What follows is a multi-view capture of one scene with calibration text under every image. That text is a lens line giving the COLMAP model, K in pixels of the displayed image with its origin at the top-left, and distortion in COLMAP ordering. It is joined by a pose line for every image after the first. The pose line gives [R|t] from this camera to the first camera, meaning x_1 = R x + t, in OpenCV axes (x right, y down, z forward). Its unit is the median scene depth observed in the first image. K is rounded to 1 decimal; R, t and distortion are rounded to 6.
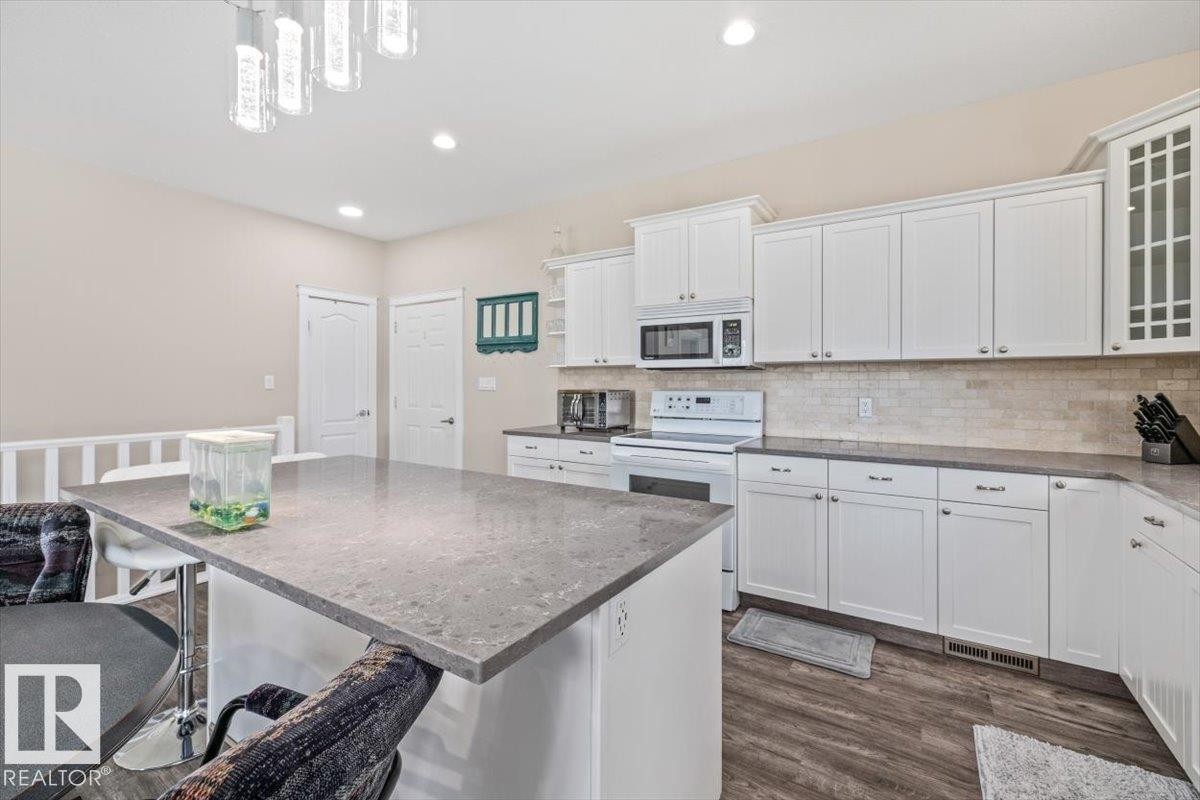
lens RADIAL K [[507.6, 0, 600.7], [0, 507.6, 385.8], [0, 0, 1]] dist [-0.001344, -0.000259]
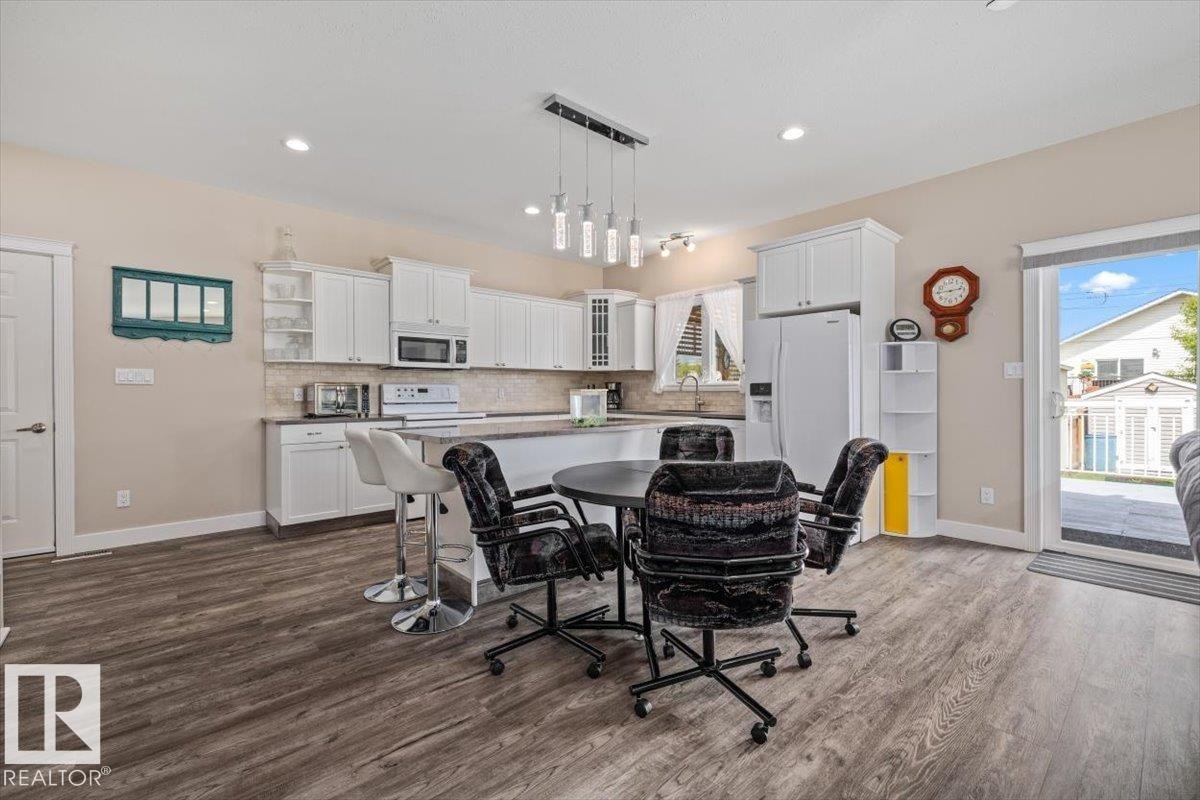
lens RADIAL K [[512.2, 0, 601.3], [0, 512.2, 393.7], [0, 0, 1]] dist [-0.001179, -0.000186]
pose [[0.277251, -0.005167, 0.960784, -1.177897], [0.009390, 0.999952, 0.002668, 0.042275], [-0.960752, 0.008282, 0.277287, 0.098463]]
